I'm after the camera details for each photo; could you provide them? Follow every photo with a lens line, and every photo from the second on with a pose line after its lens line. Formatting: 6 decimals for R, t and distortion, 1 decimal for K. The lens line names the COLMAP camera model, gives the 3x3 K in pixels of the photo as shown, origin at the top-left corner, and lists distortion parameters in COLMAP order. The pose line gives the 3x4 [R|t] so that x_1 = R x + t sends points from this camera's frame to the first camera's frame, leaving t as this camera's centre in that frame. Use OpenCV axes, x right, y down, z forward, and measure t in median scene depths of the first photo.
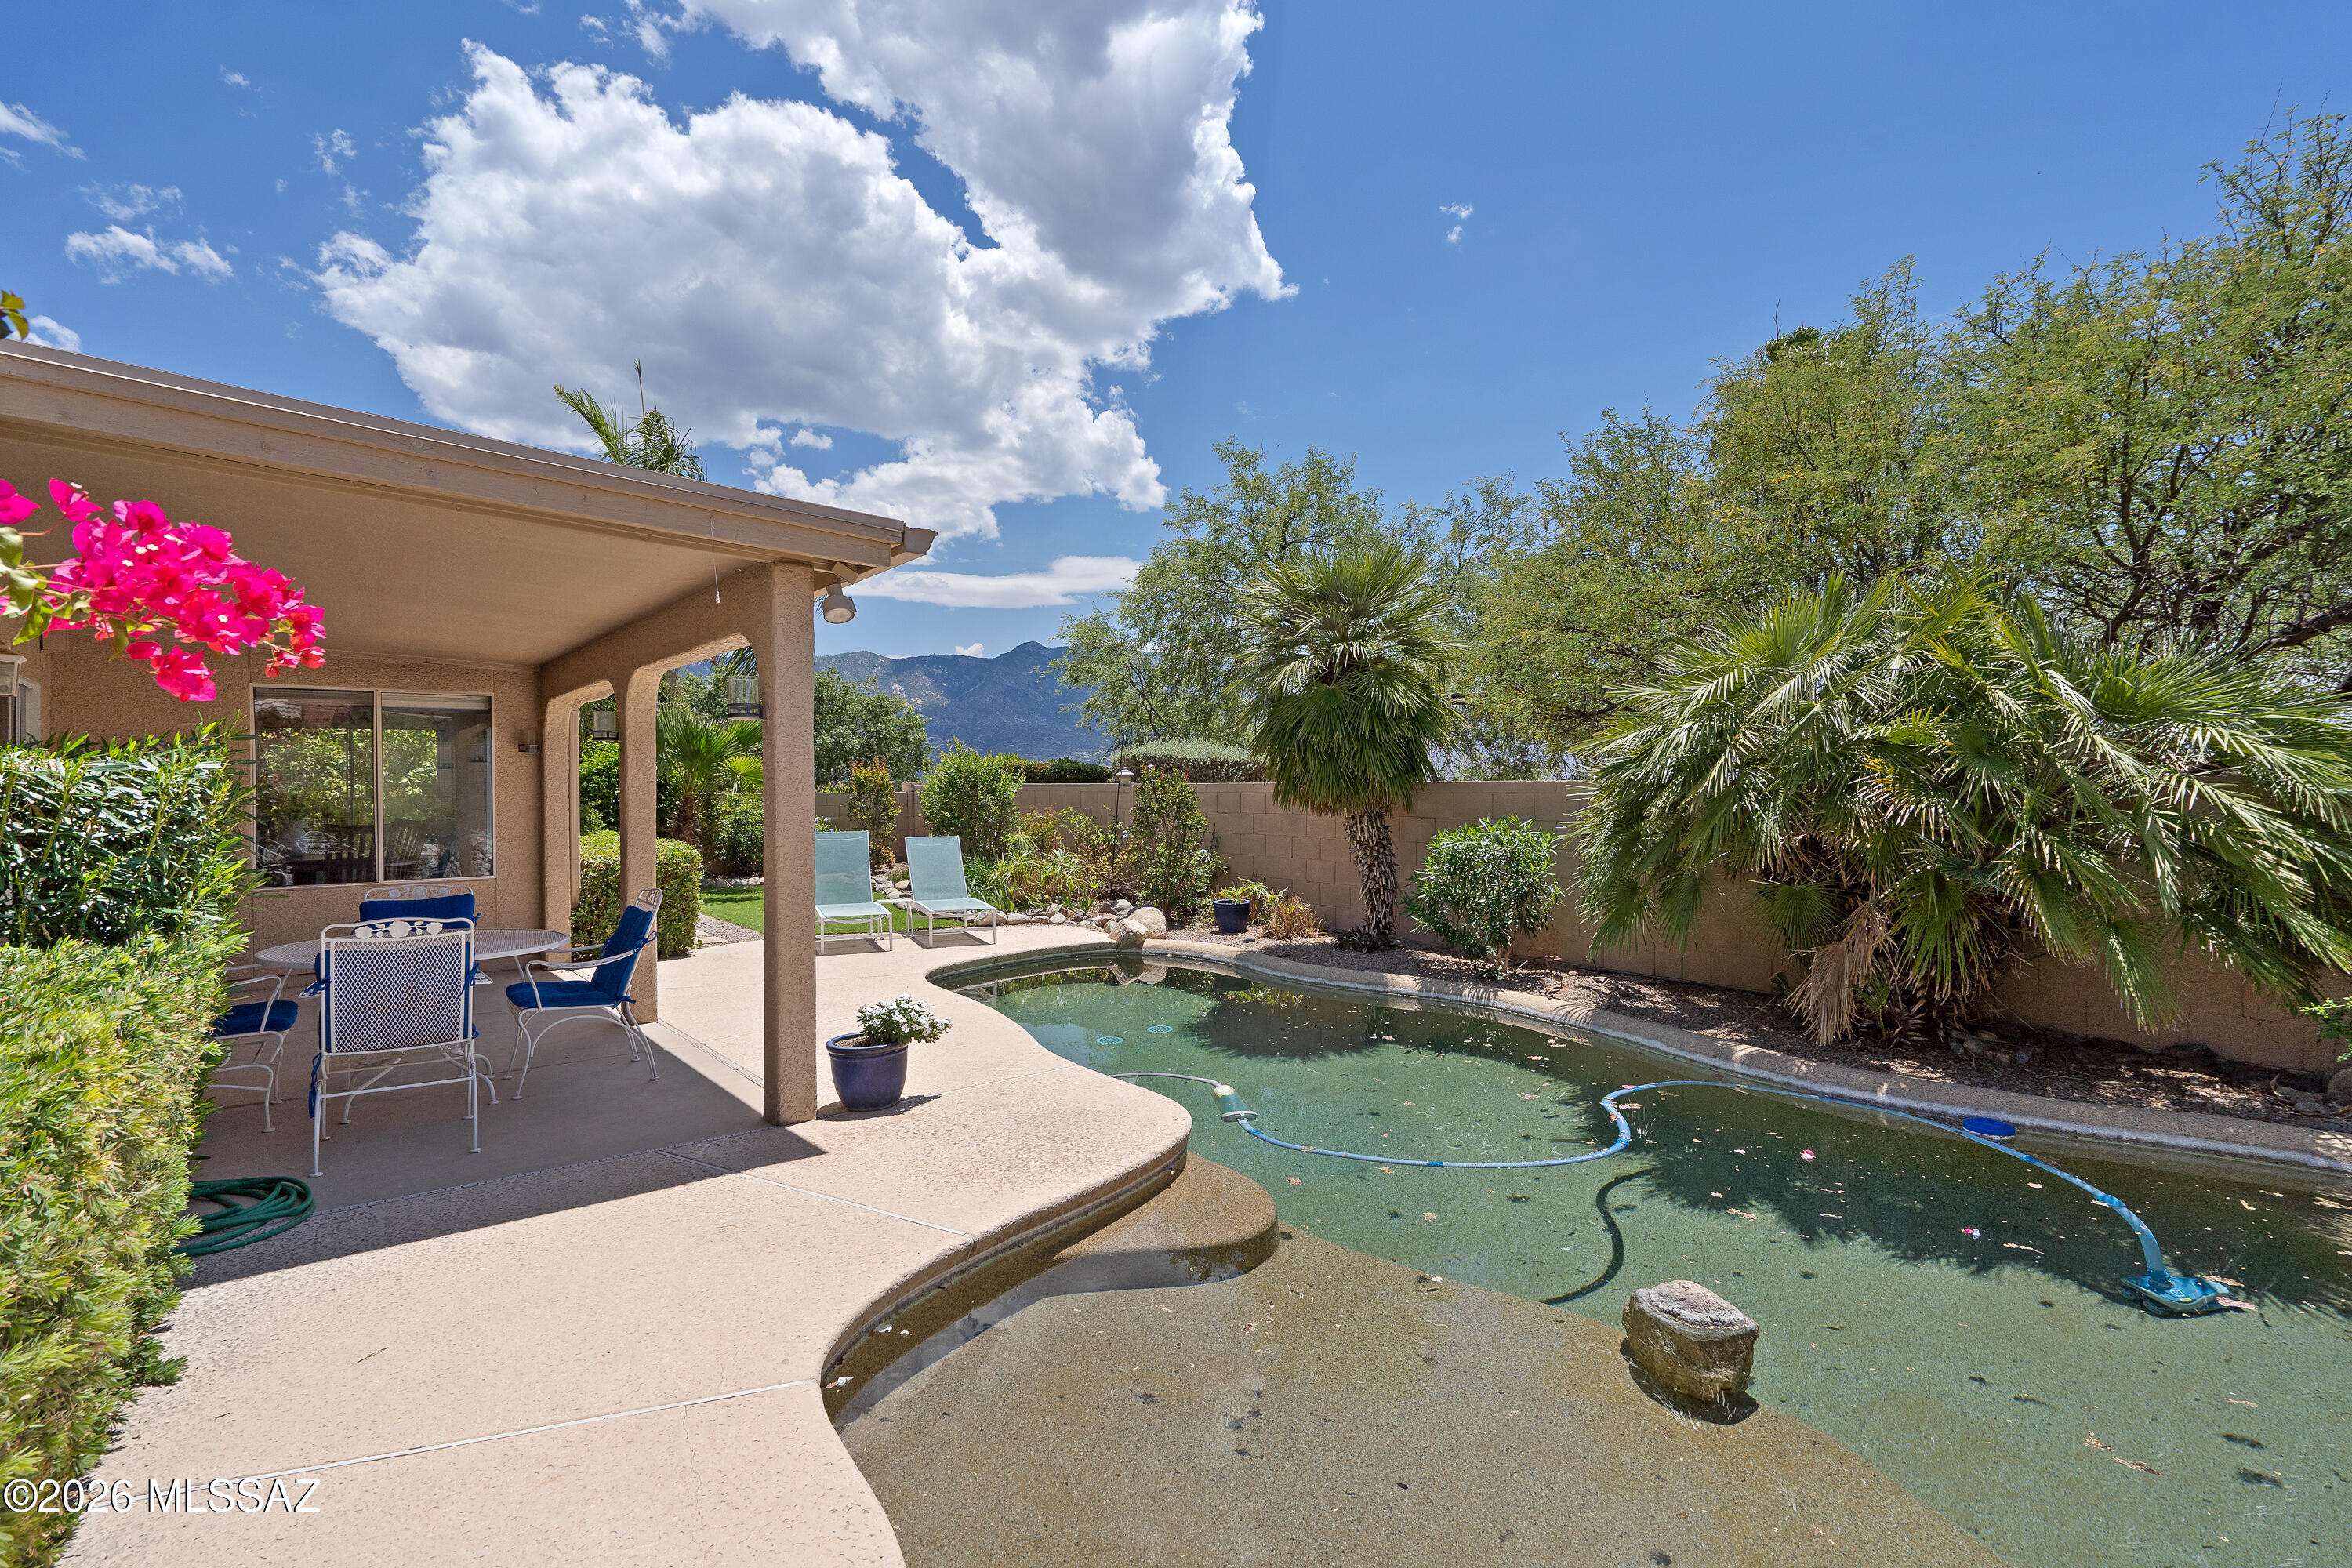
lens RADIAL K [[1078.5, 0, 1176.4], [0, 1078.5, 790.9], [0, 0, 1]] dist [-0.011450, 0.003464]
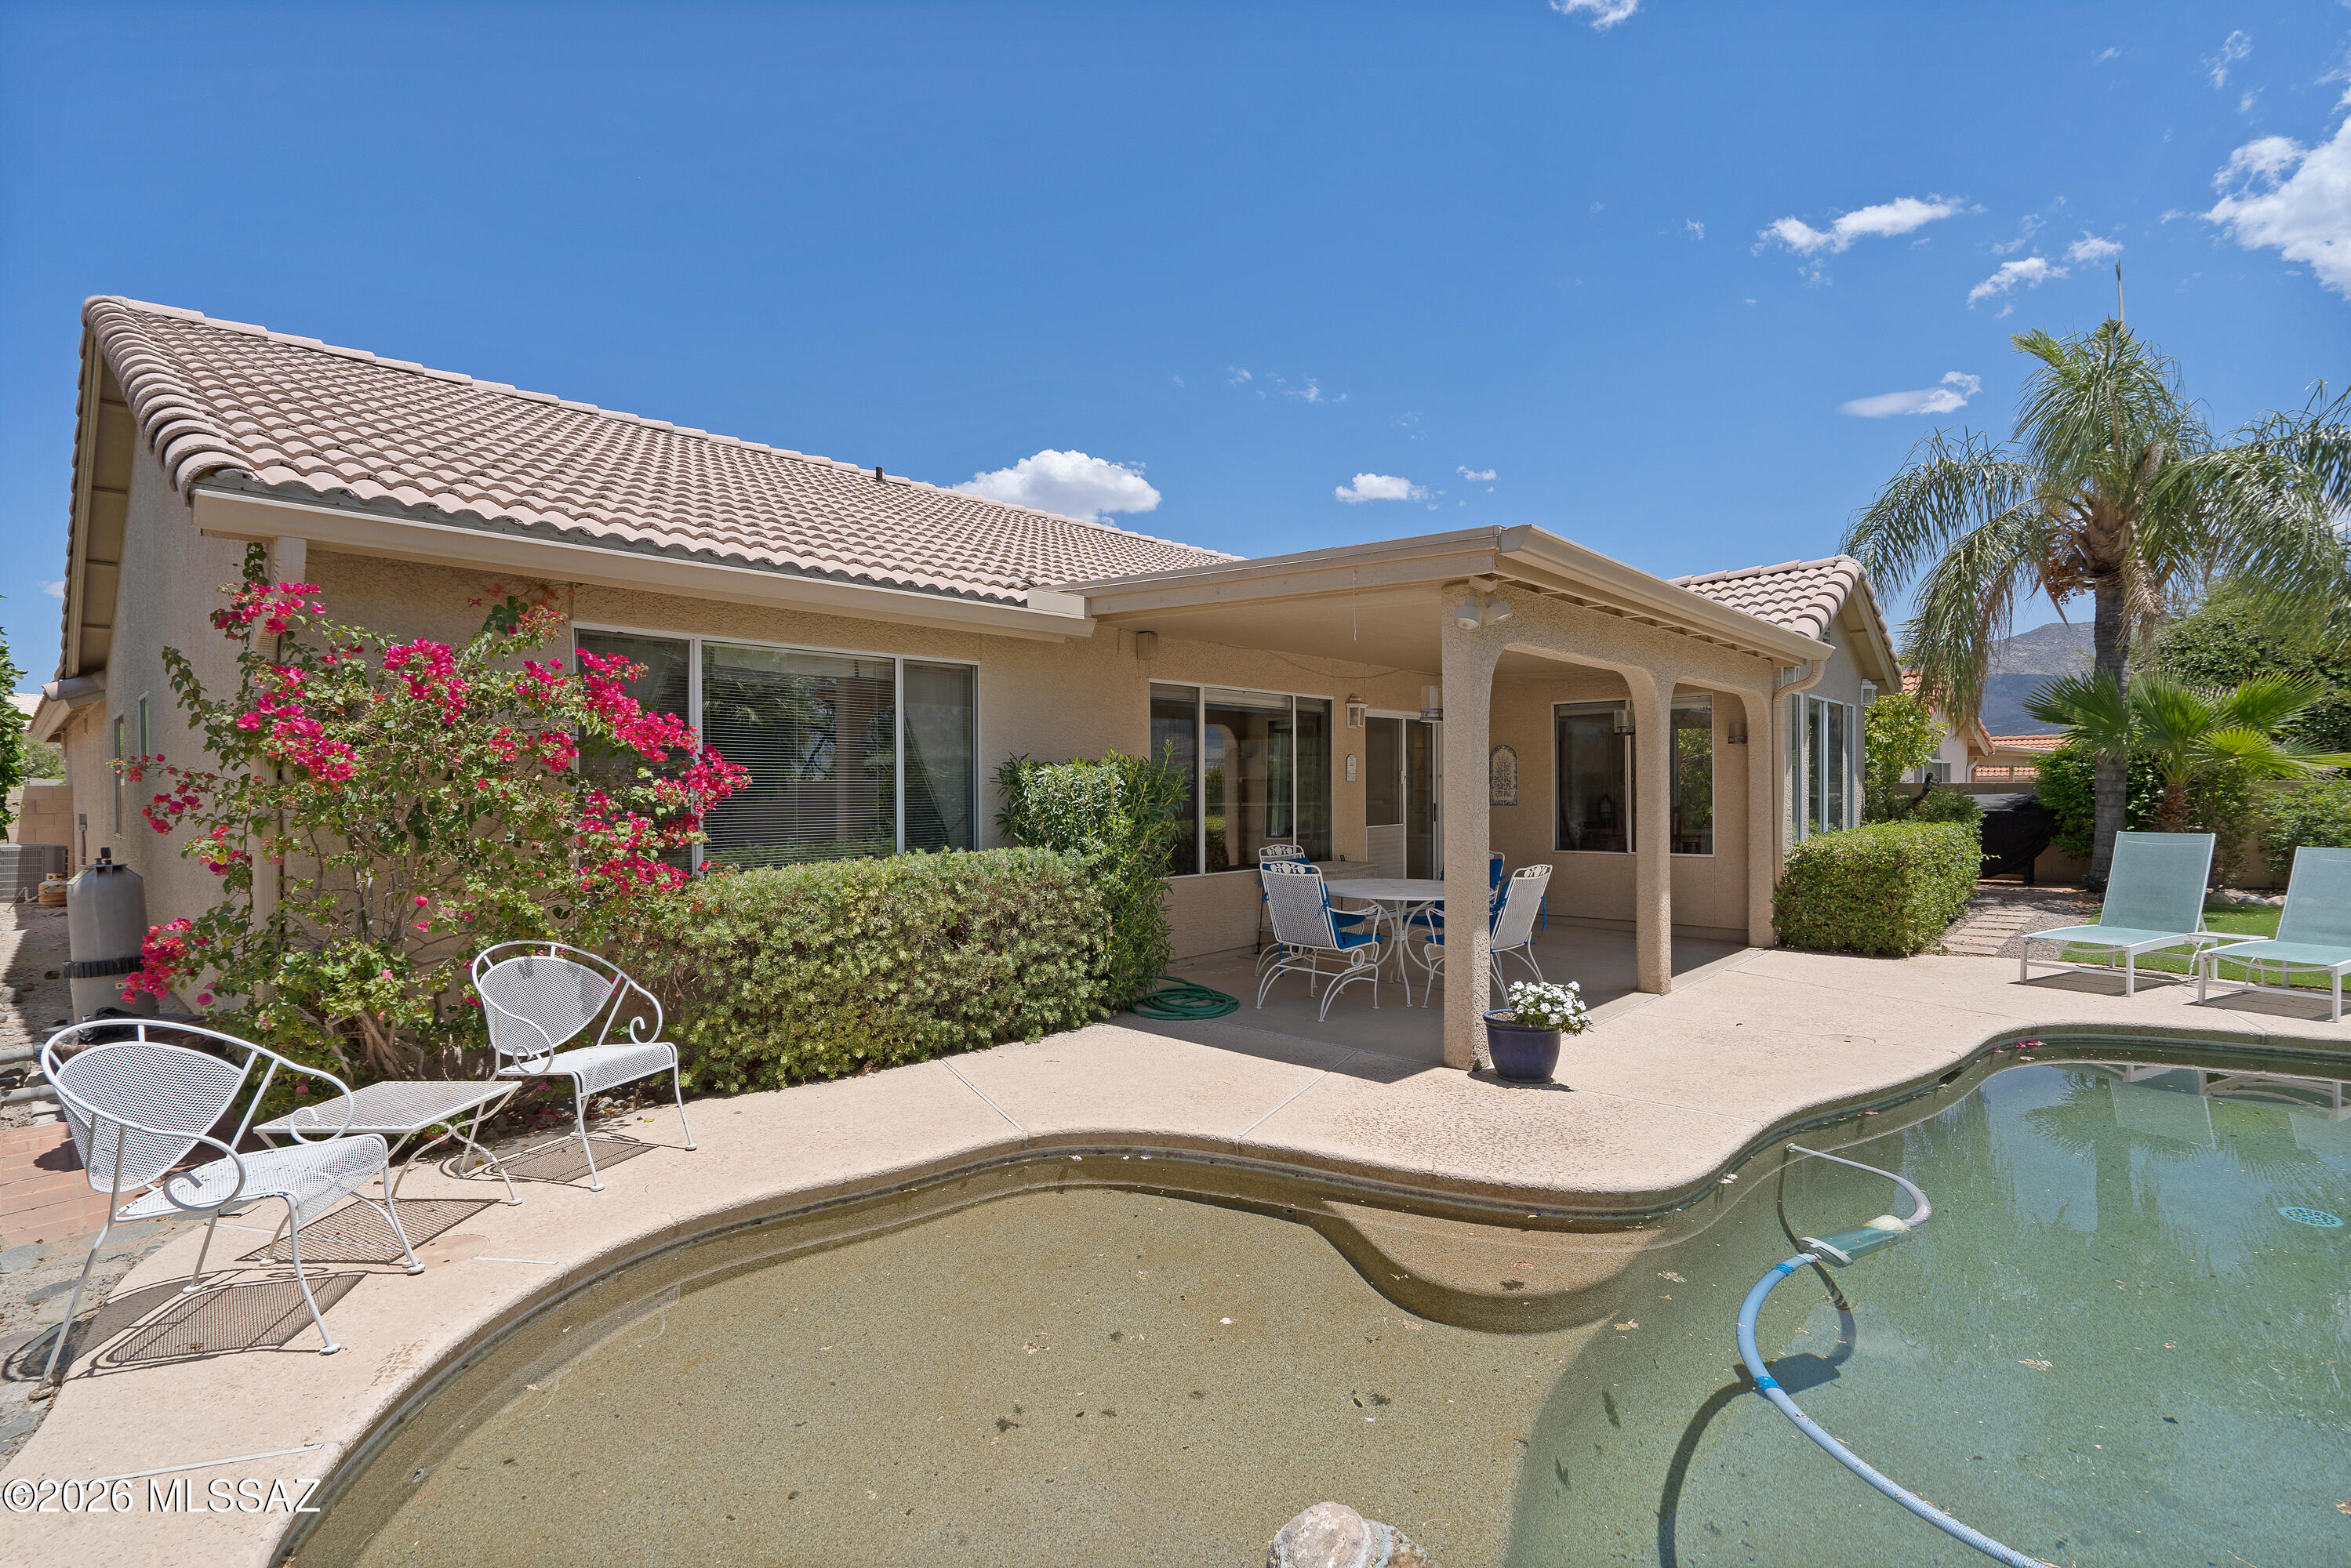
lens RADIAL K [[1077.9, 0, 1175.9], [0, 1077.9, 784.0], [0, 0, 1]] dist [-0.011450, 0.003464]
pose [[0.132858, -0.000911, -0.991135, 0.698483], [0.006762, 0.999977, -0.000012, 0.001227], [0.991112, -0.006700, 0.132861, 0.511869]]
